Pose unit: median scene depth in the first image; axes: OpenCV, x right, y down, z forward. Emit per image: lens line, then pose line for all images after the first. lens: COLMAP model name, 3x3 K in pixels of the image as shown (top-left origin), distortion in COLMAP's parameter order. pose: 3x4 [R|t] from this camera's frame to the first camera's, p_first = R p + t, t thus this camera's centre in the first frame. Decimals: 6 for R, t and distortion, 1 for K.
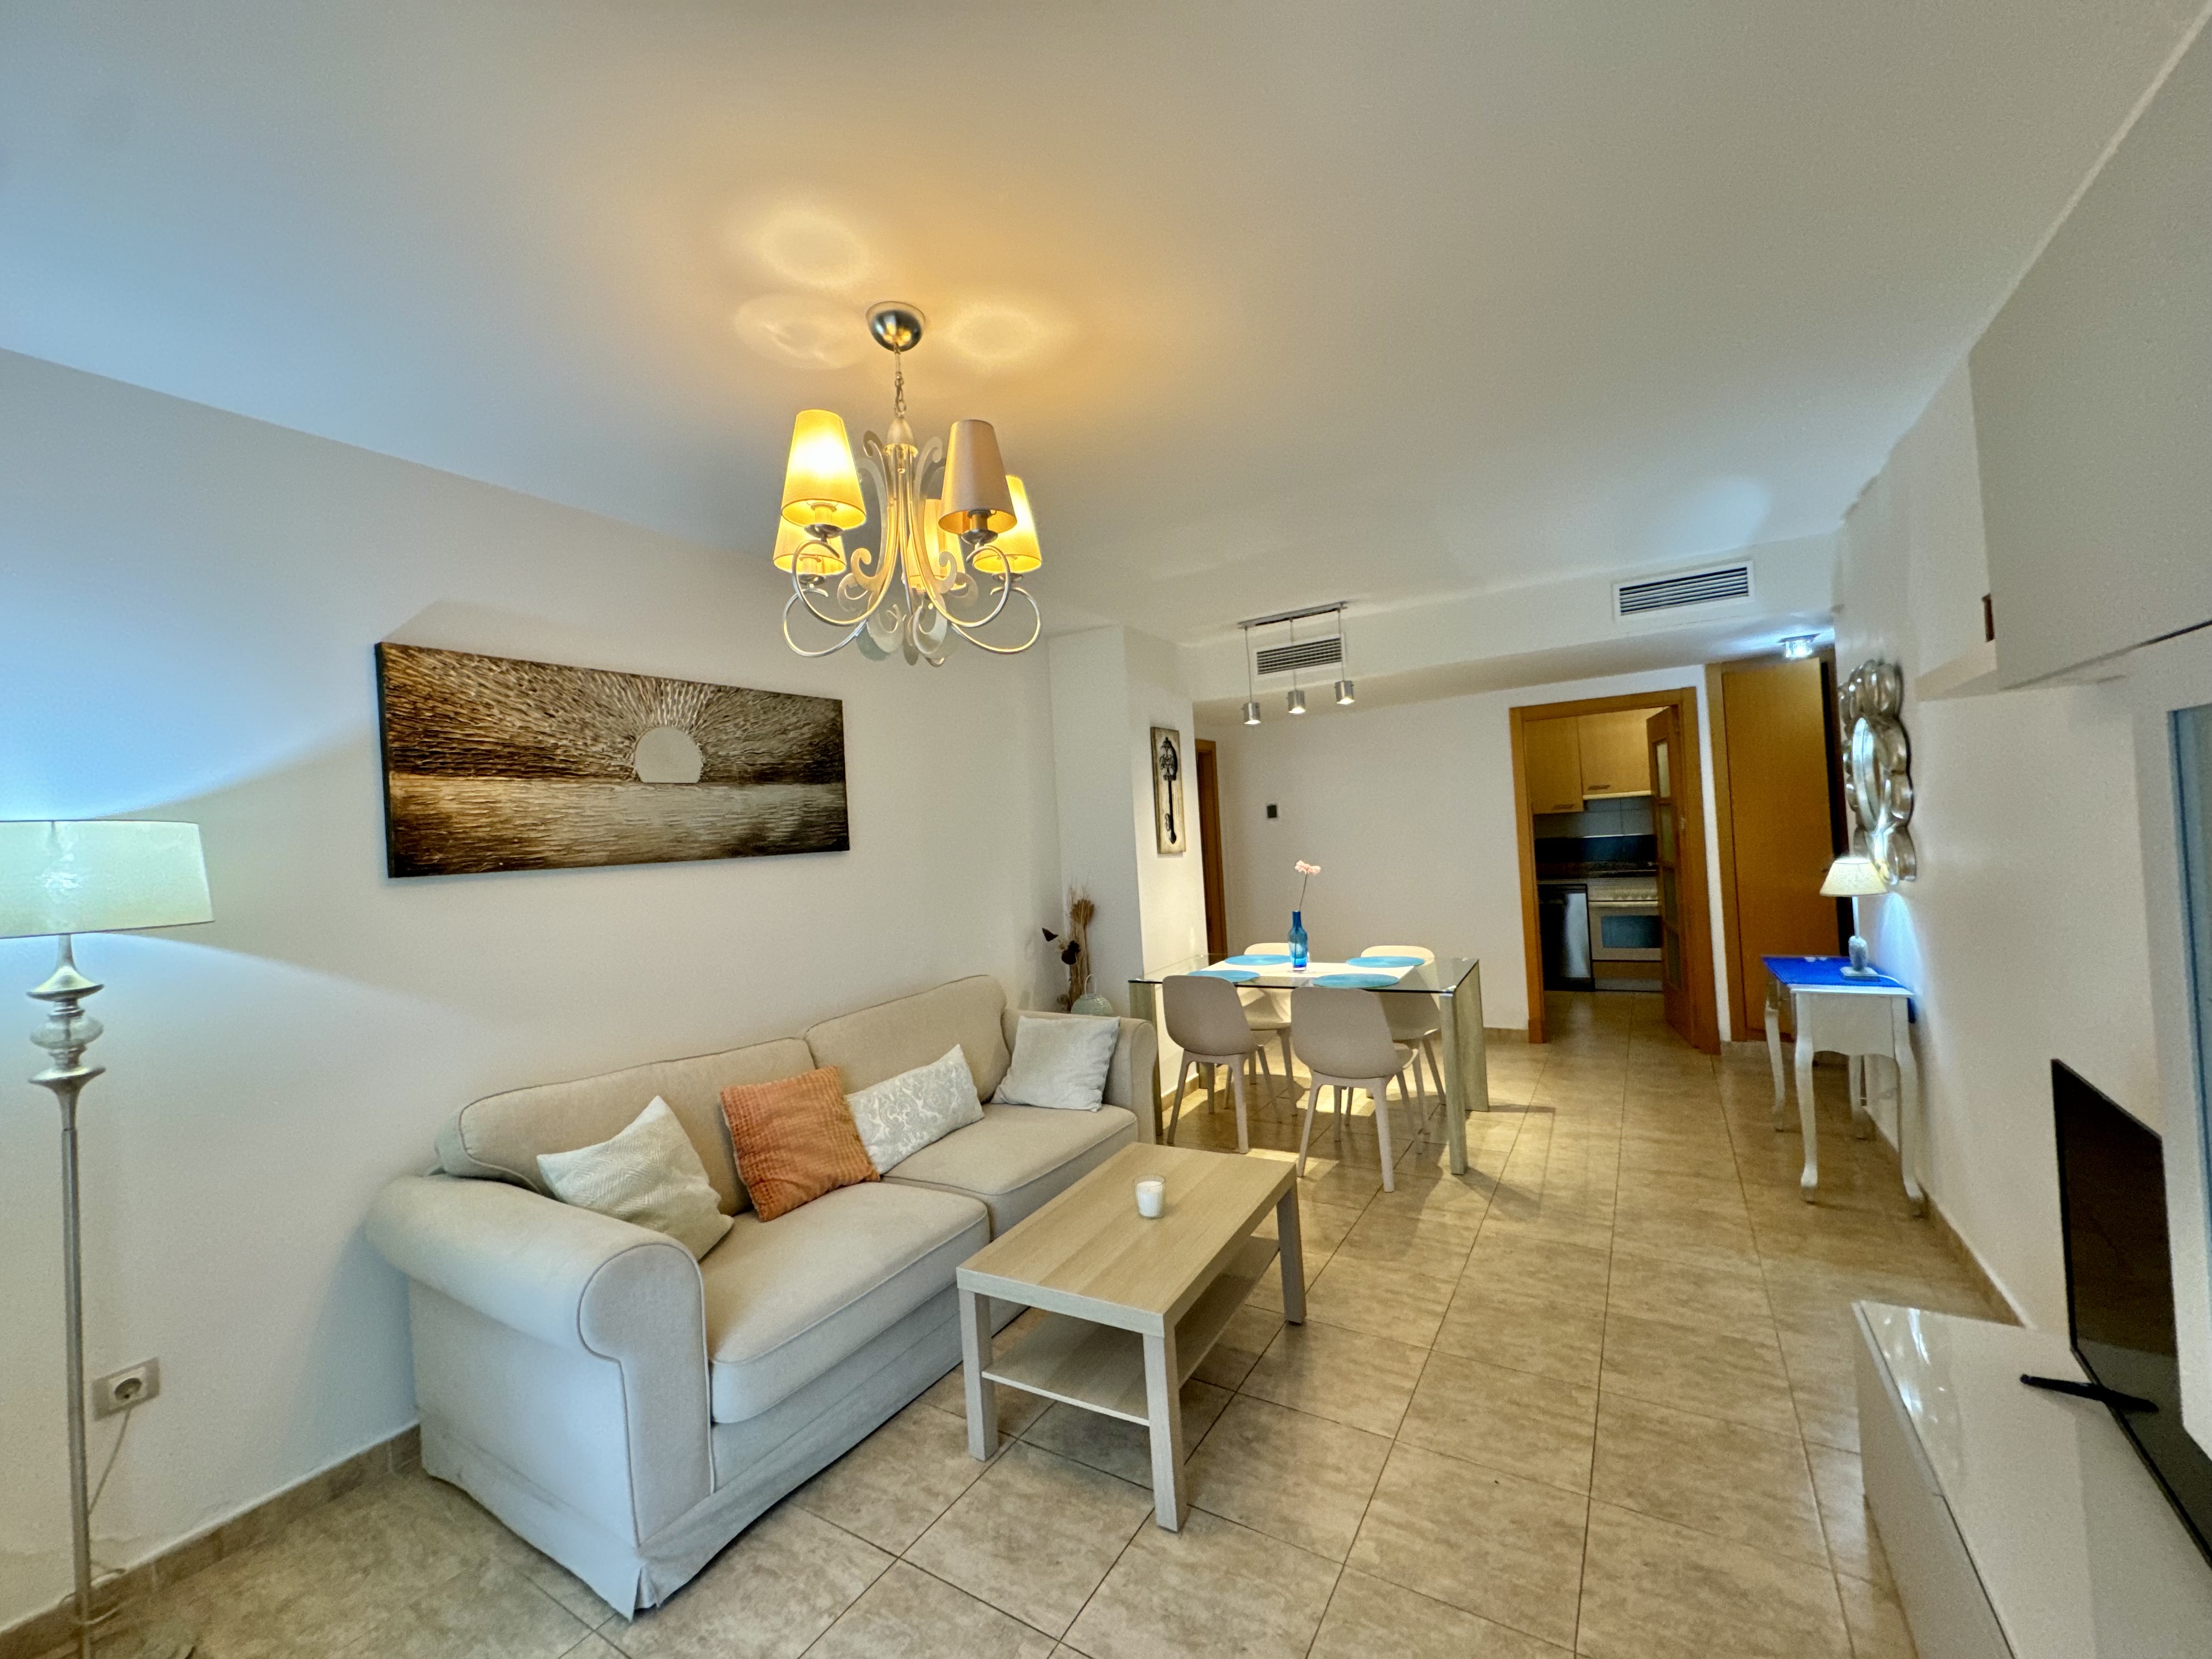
lens RADIAL K [[879.9, 0, 1104.0], [0, 879.9, 829.3], [0, 0, 1]] dist [-0.003099, 0.000560]
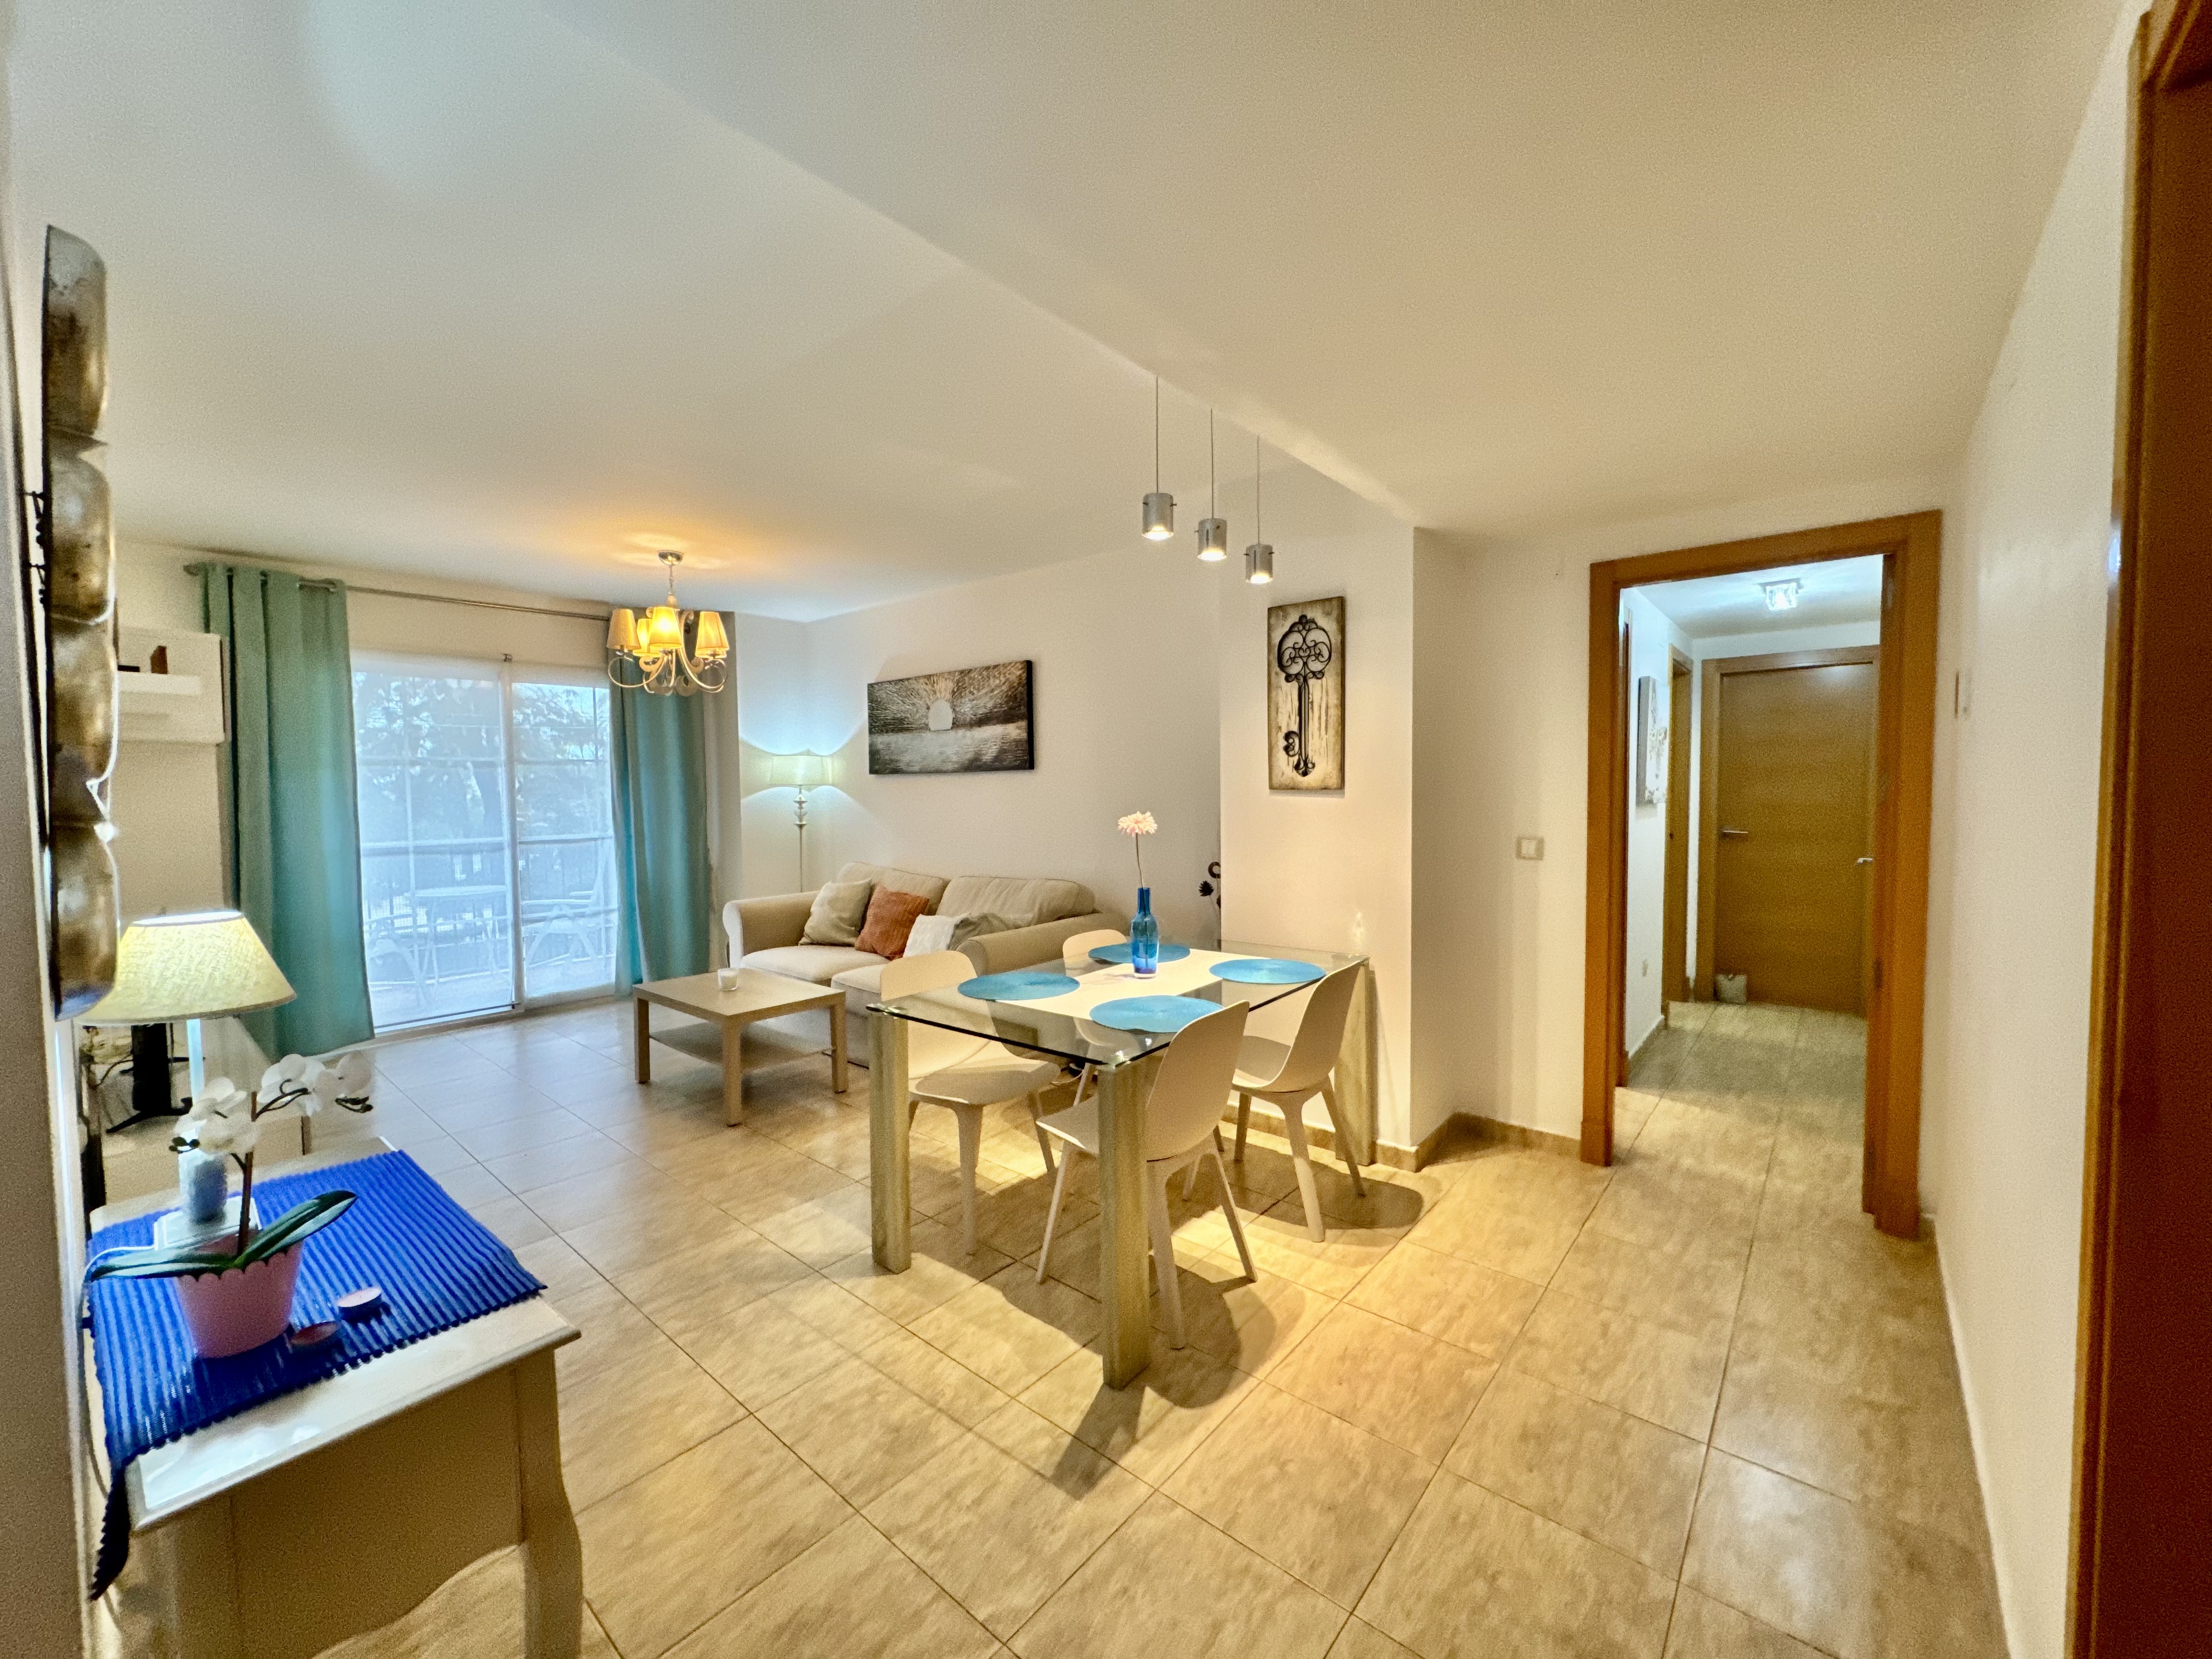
lens RADIAL K [[877.8, 0, 1104.0], [0, 877.8, 829.4], [0, 0, 1]] dist [-0.001984, 0.000019]
pose [[-0.145649, 0.111306, -0.983055, 1.229168], [0.030149, 0.993689, 0.108043, -0.032689], [0.988877, -0.013902, -0.148086, 1.525949]]
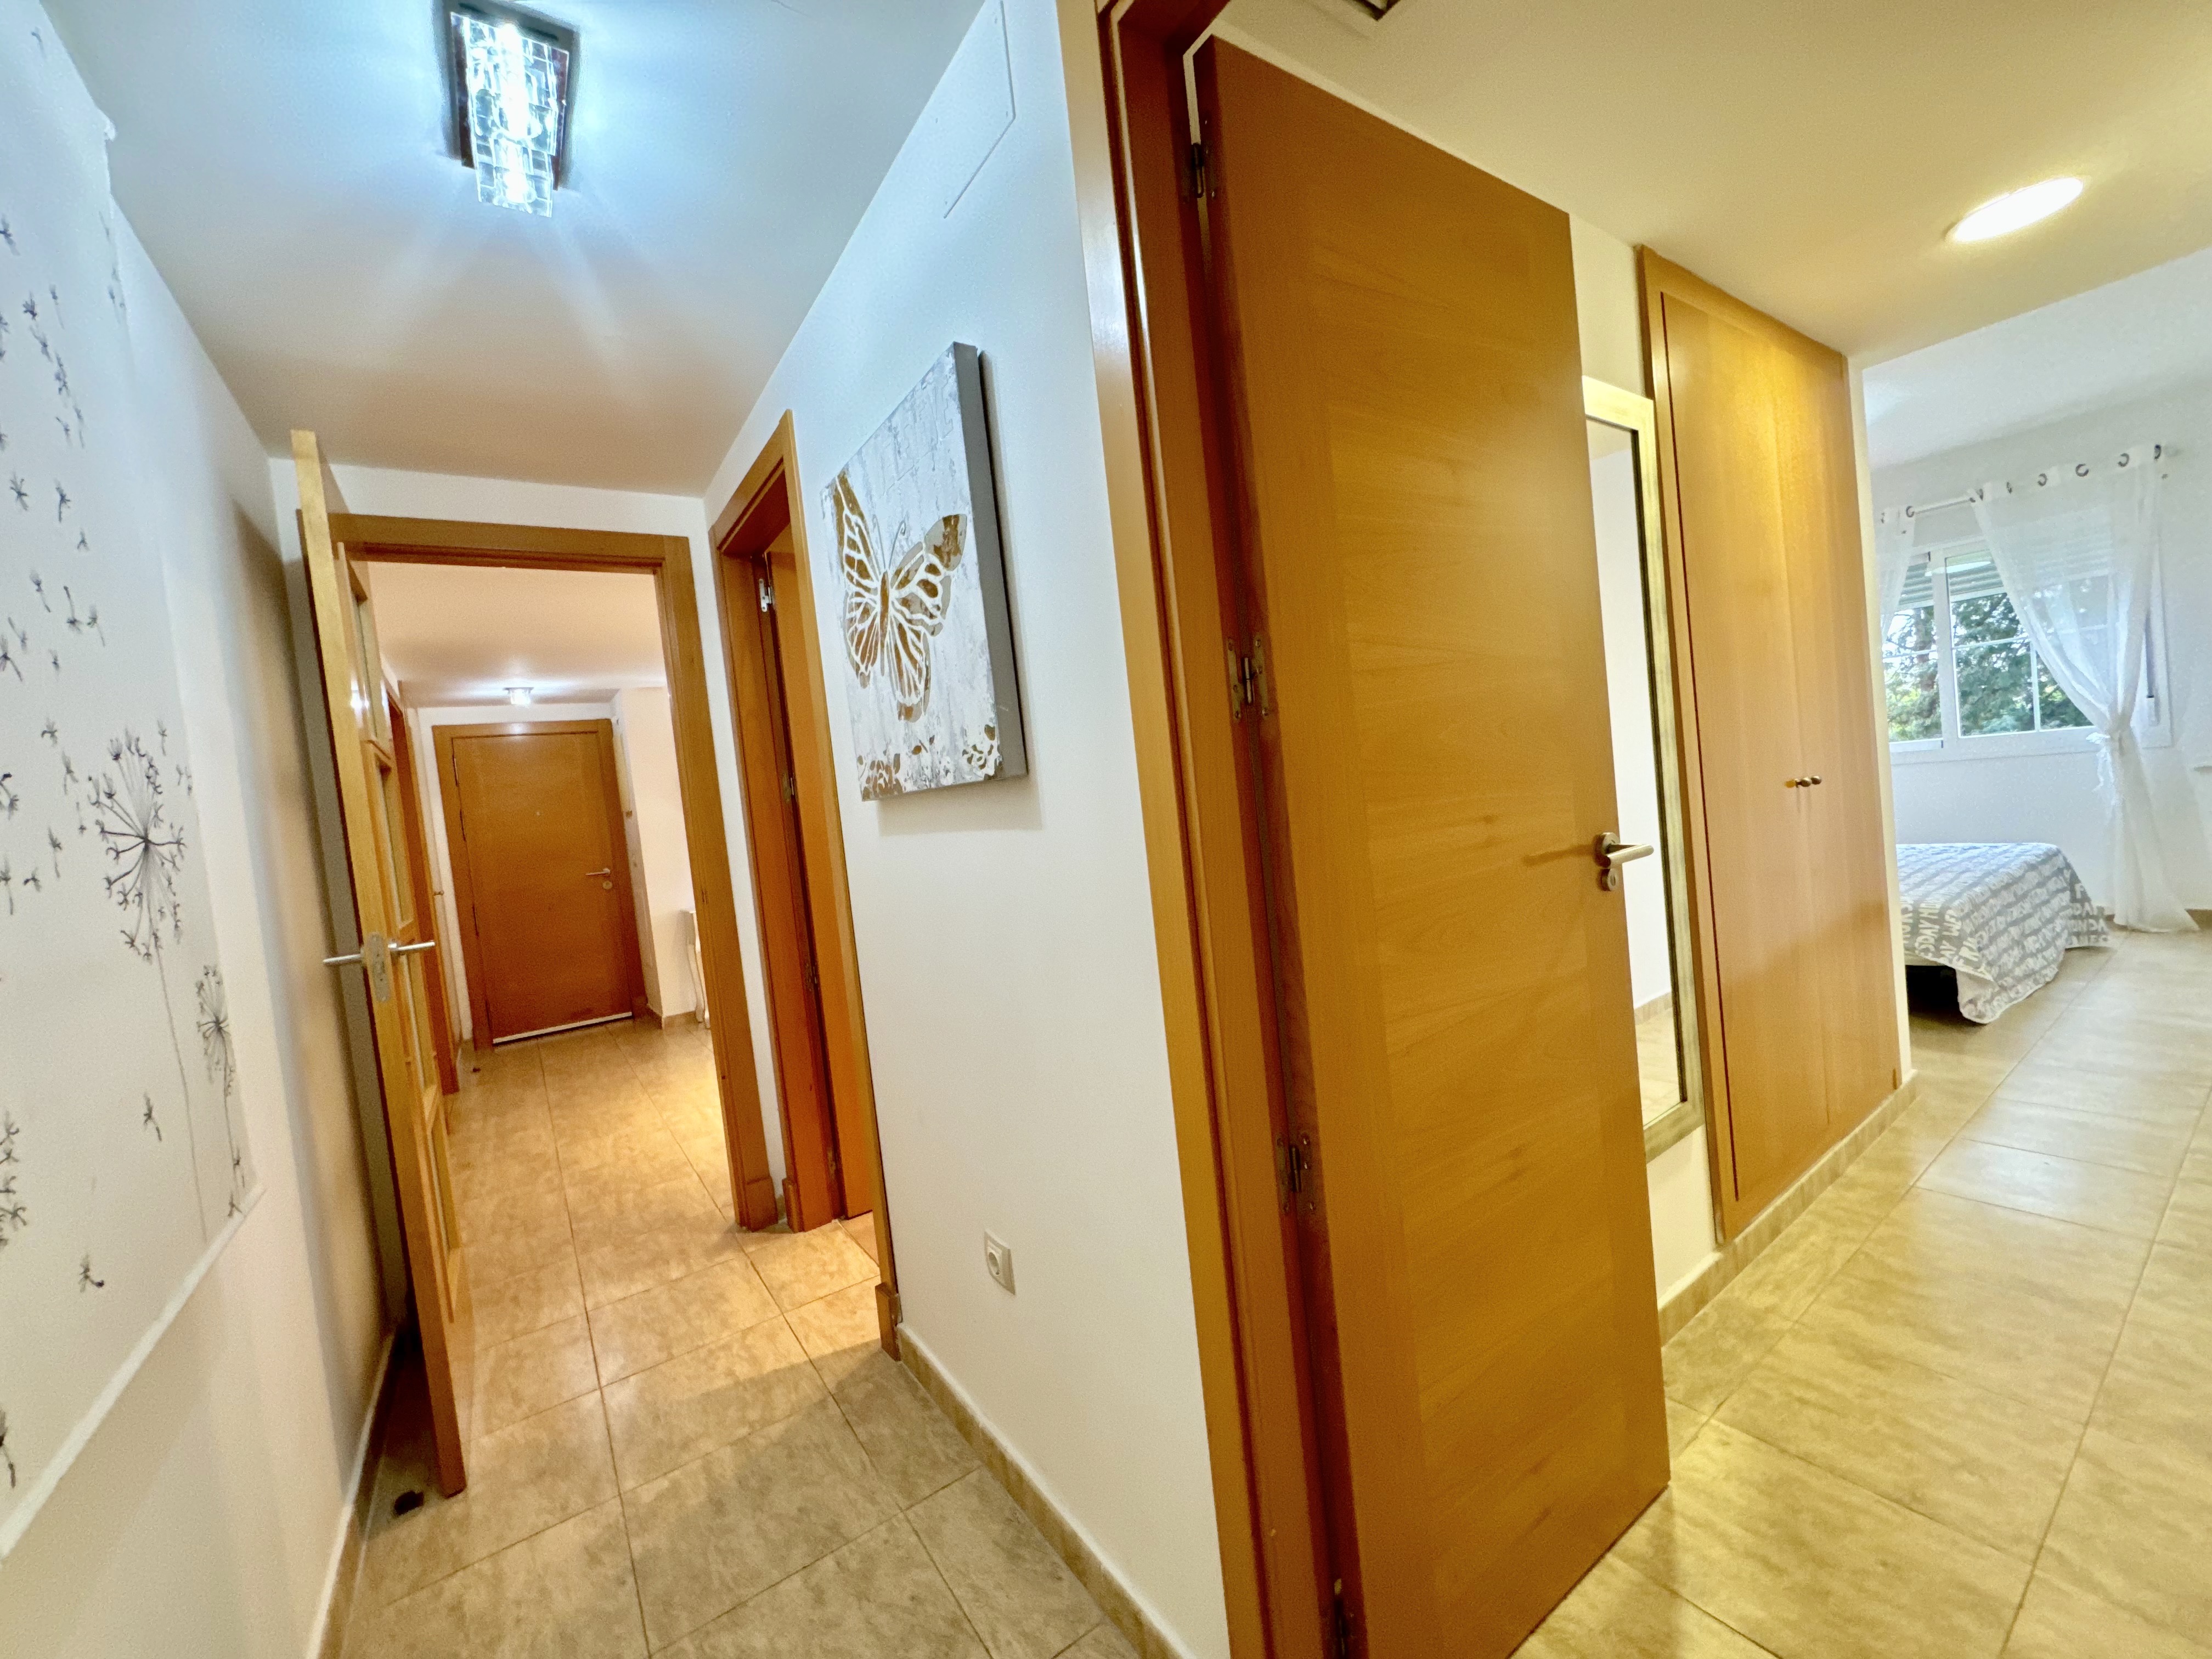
lens RADIAL K [[881.4, 0, 1102.9], [0, 881.4, 829.0], [0, 0, 1]] dist [-0.003430, 0.000855]
pose [[-0.902892, 0.145186, 0.404607, -0.600492], [0.162083, 0.986748, 0.007616, 0.139499], [-0.398139, 0.072456, -0.914459, 2.613470]]
